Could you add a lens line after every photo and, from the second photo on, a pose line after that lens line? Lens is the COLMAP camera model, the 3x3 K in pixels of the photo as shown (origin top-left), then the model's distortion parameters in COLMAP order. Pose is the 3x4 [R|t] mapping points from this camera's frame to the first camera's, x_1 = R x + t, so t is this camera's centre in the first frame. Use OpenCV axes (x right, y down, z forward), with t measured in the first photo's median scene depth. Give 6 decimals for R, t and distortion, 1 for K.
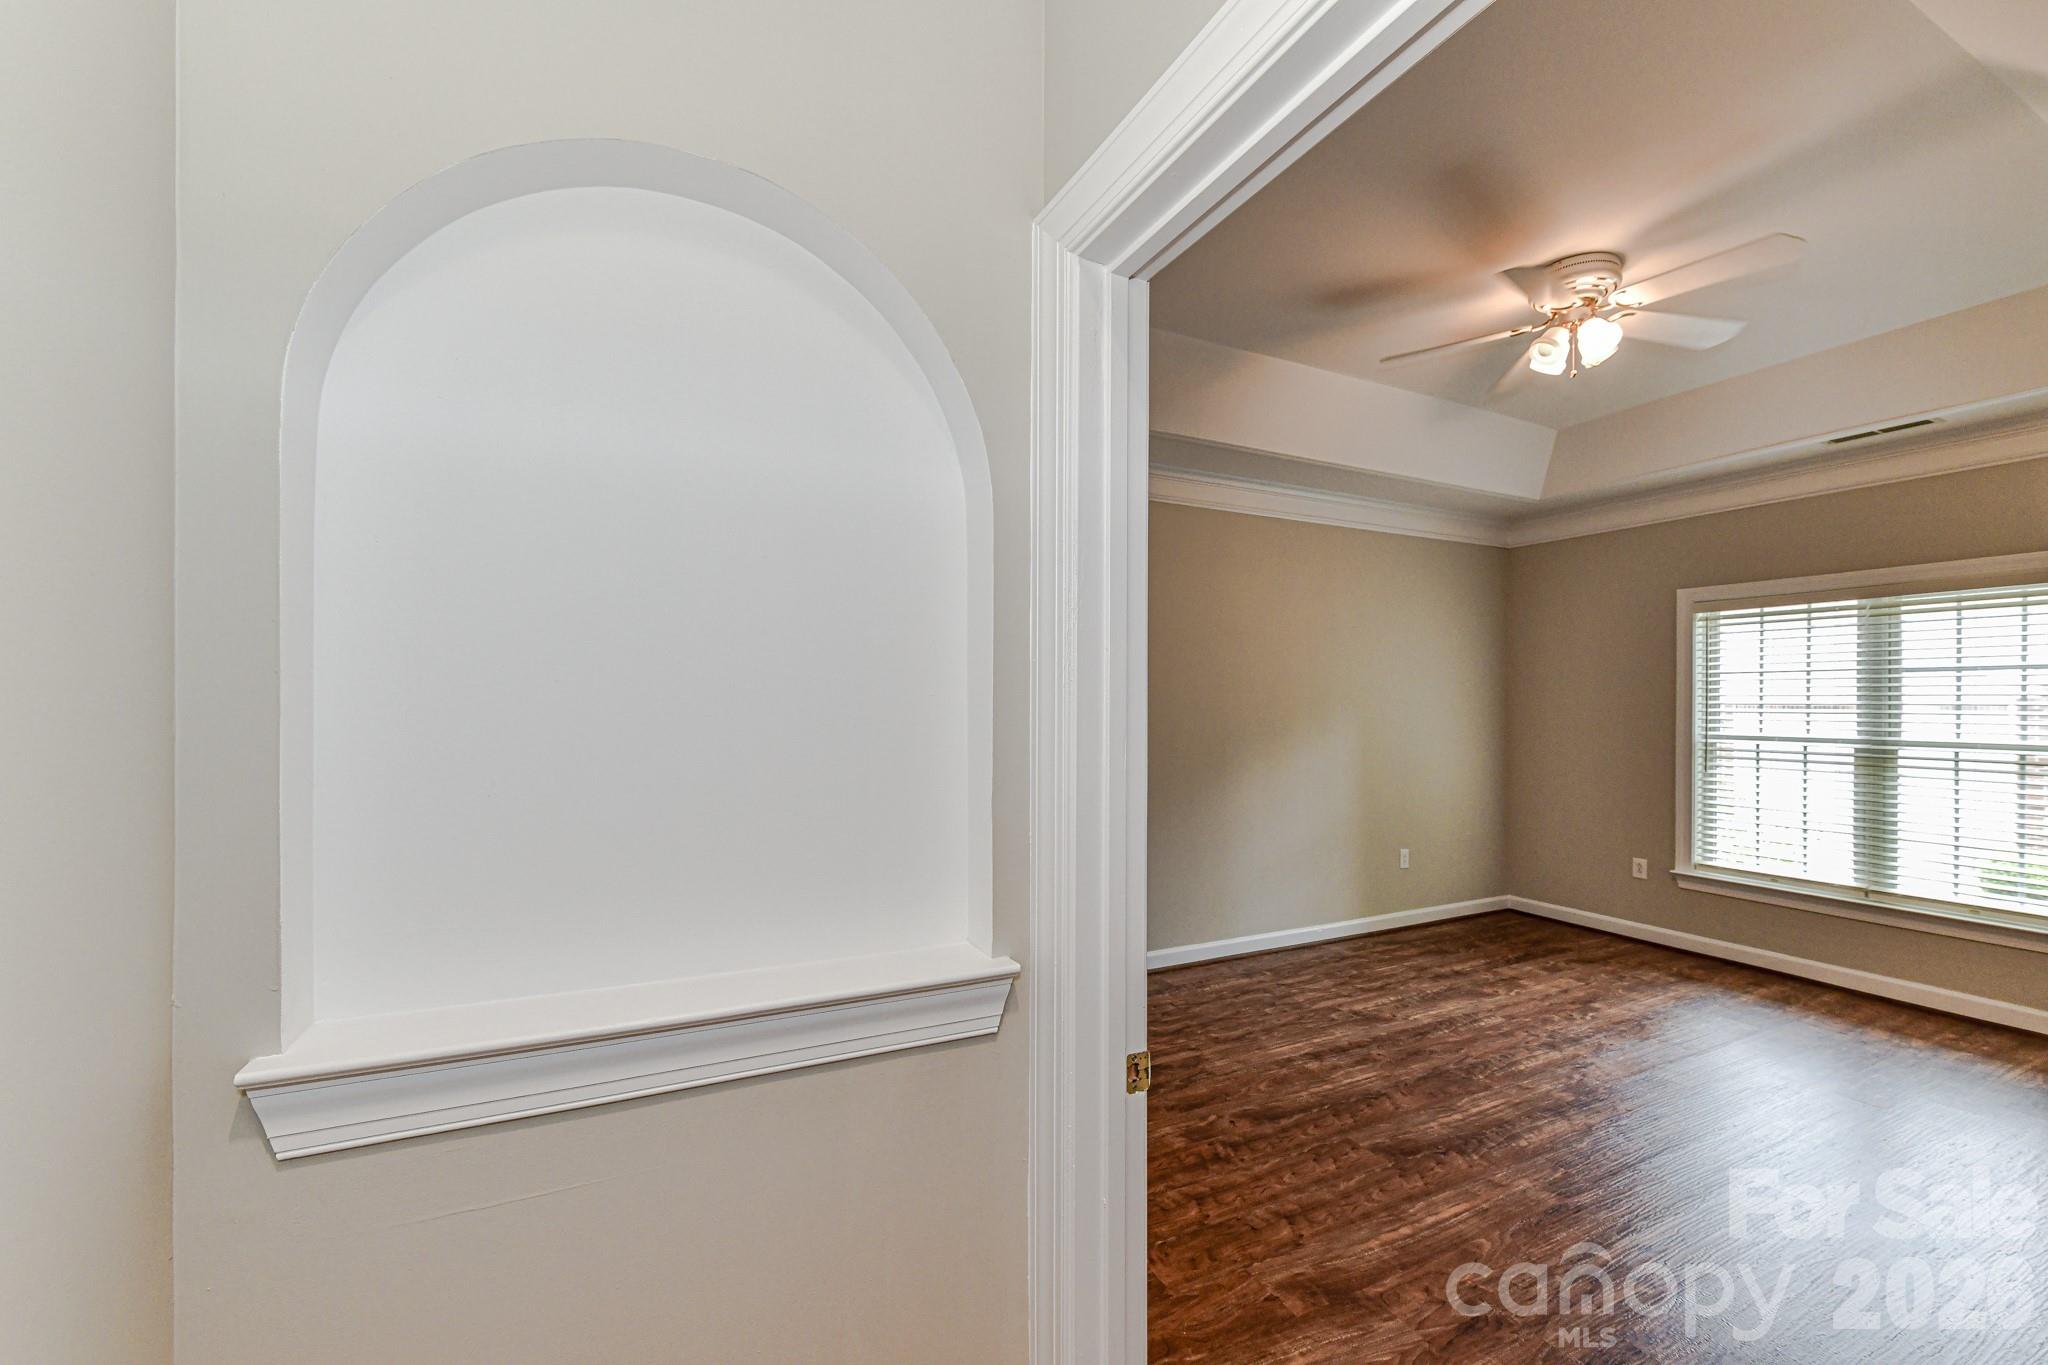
lens RADIAL K [[803.9, 0, 1019.7], [0, 803.9, 705.3], [0, 0, 1]] dist [0.006448, -0.002906]
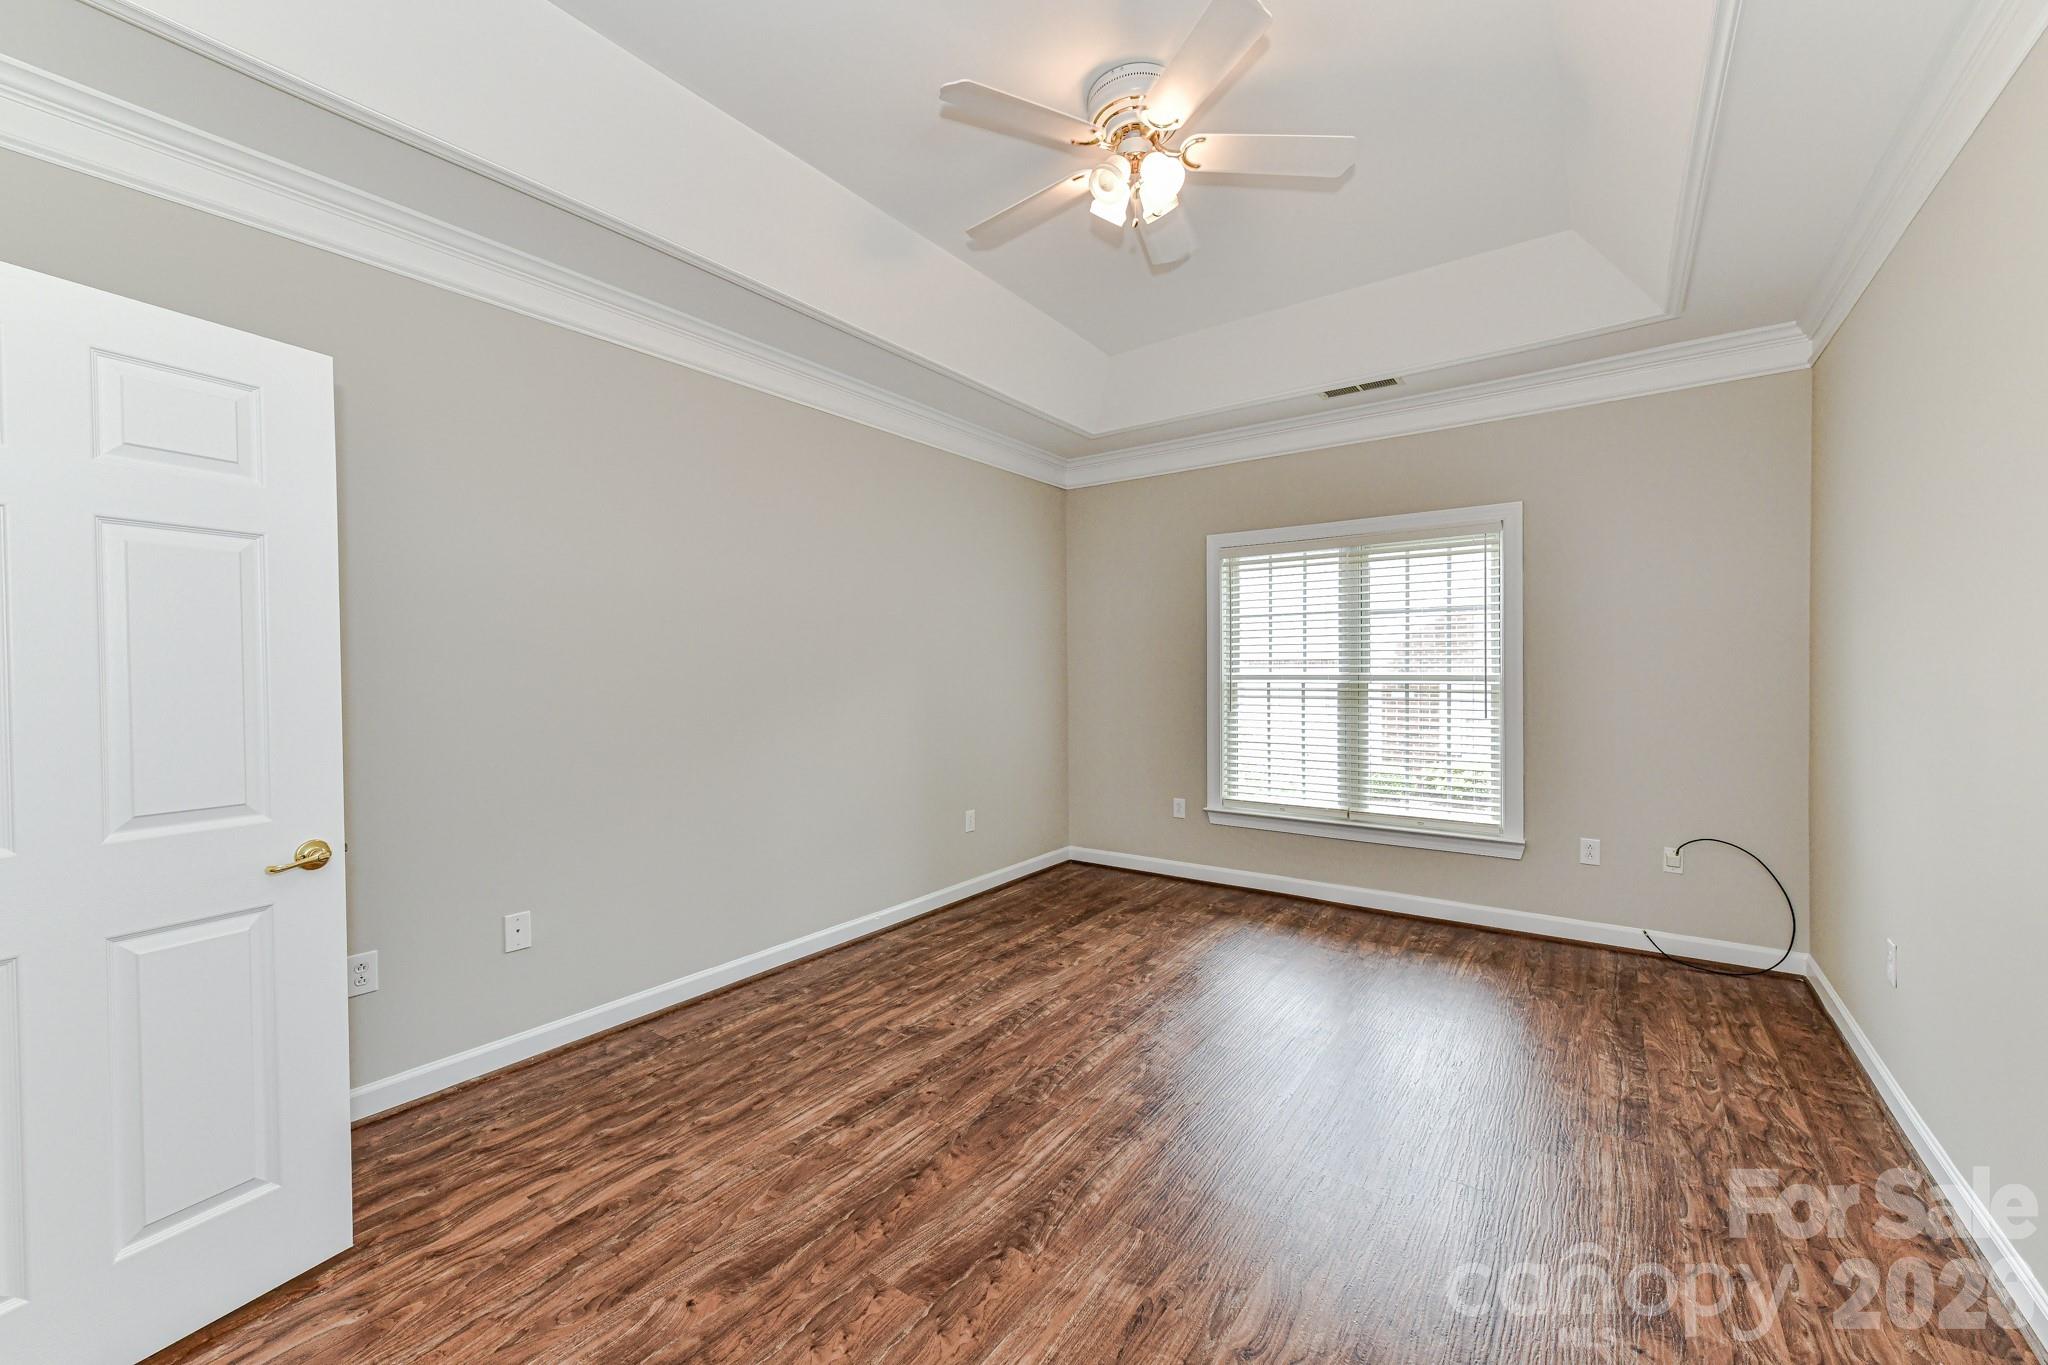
lens RADIAL K [[803.9, 0, 1019.9], [0, 803.9, 685.9], [0, 0, 1]] dist [0.006448, -0.002906]
pose [[0.882602, -0.019437, 0.469719, 0.143945], [0.010762, 0.999718, 0.021148, 0.029933], [-0.469998, -0.013610, 0.882563, 0.246898]]
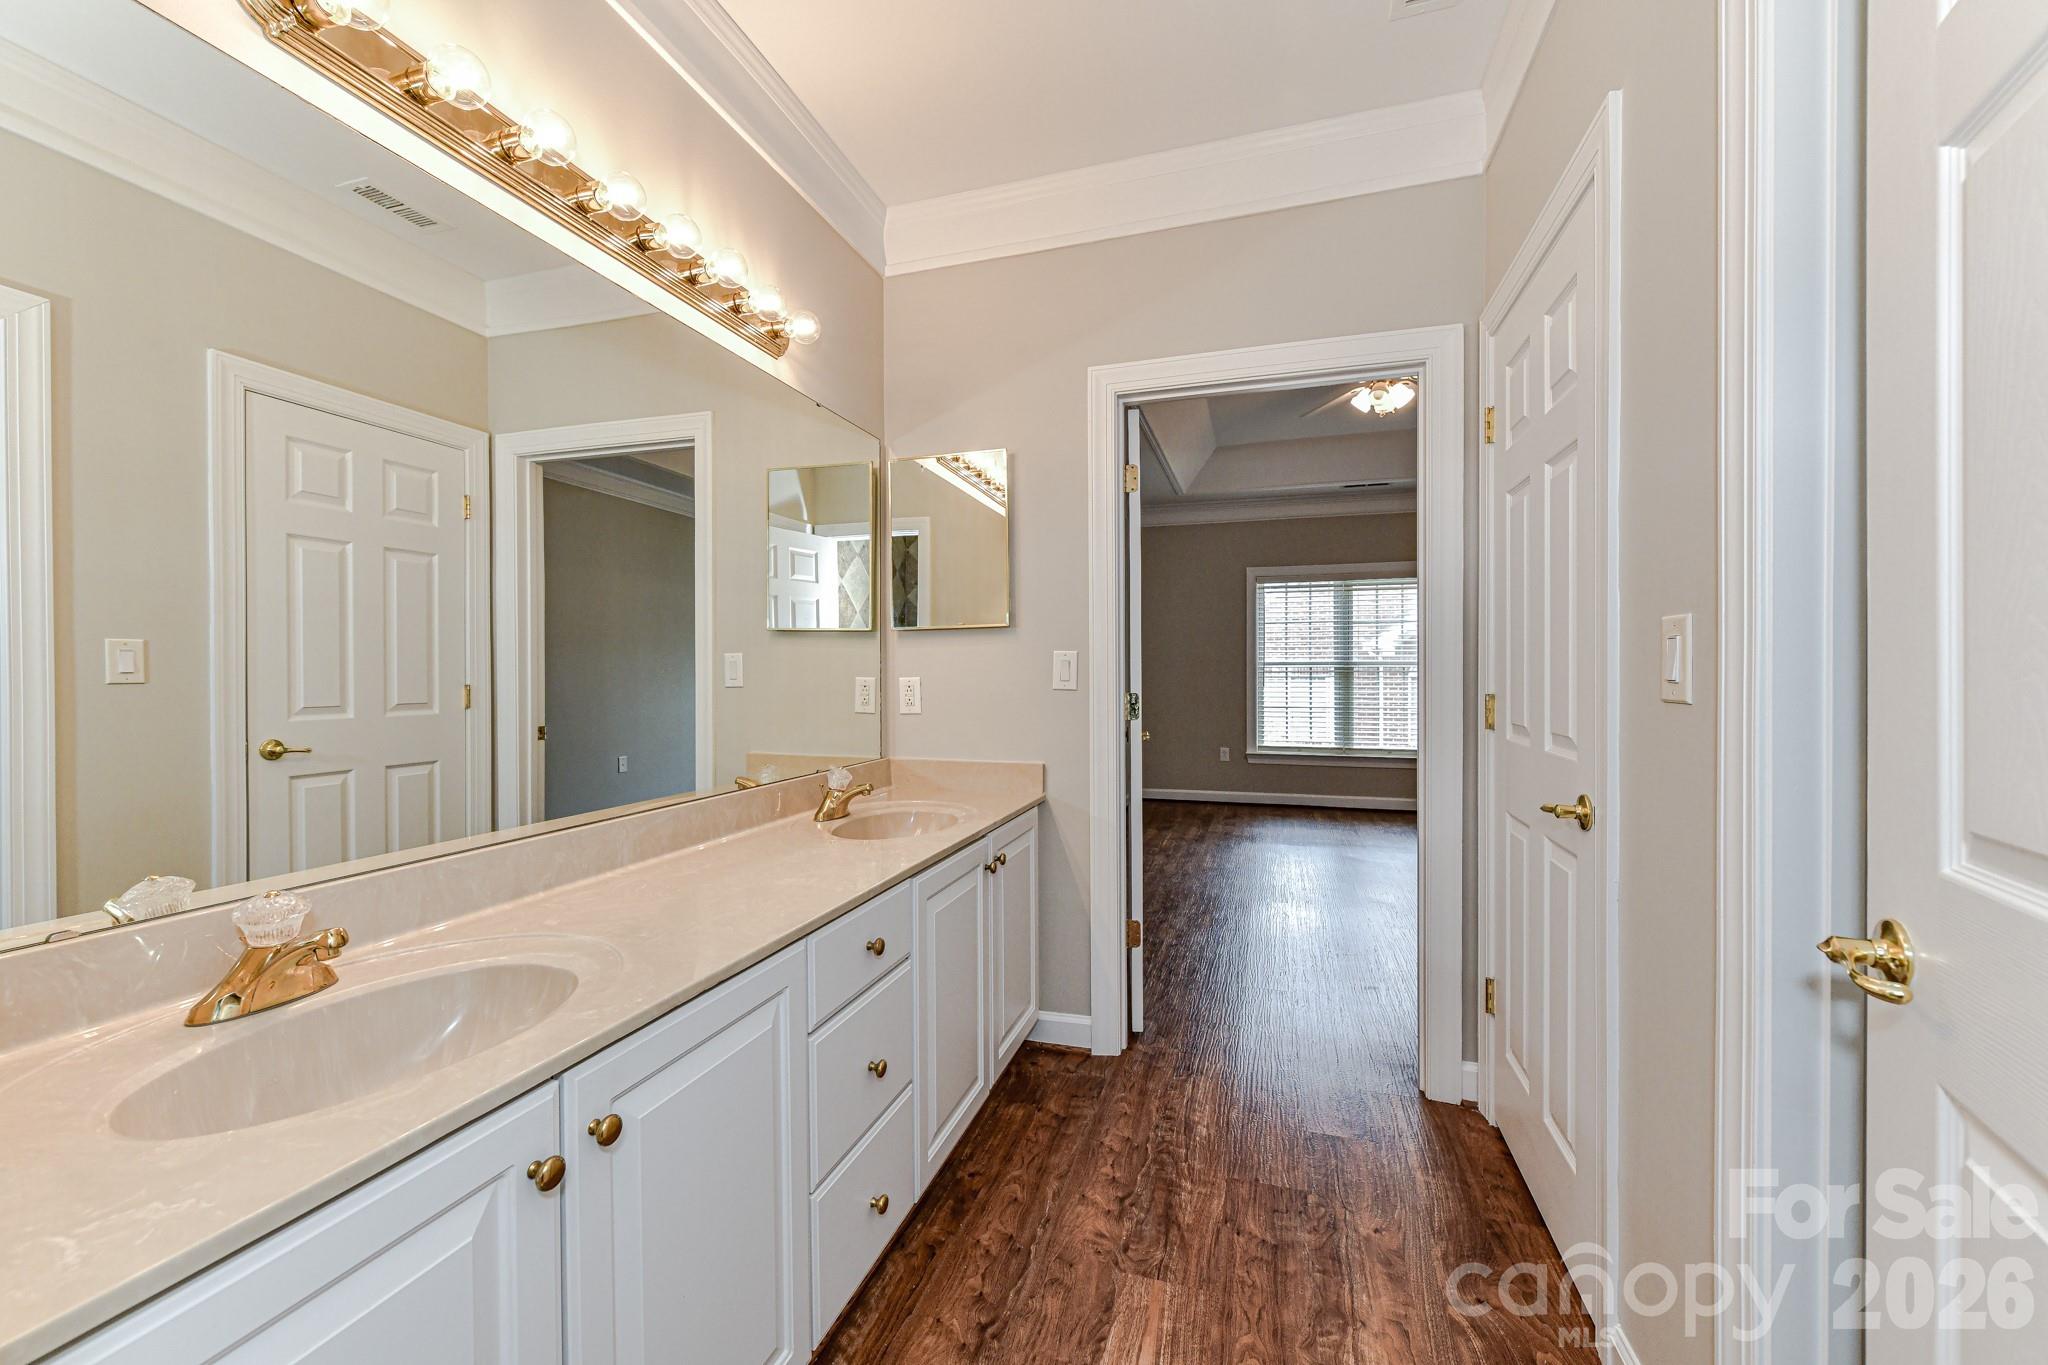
lens RADIAL K [[803.9, 0, 1043.3], [0, 803.9, 673.0], [0, 0, 1]] dist [0.006448, -0.002906]
pose [[0.670346, -0.006218, 0.742023, -0.682898], [0.004919, 0.999980, 0.003935, 0.058194], [-0.742032, 0.001012, 0.670363, 0.327109]]
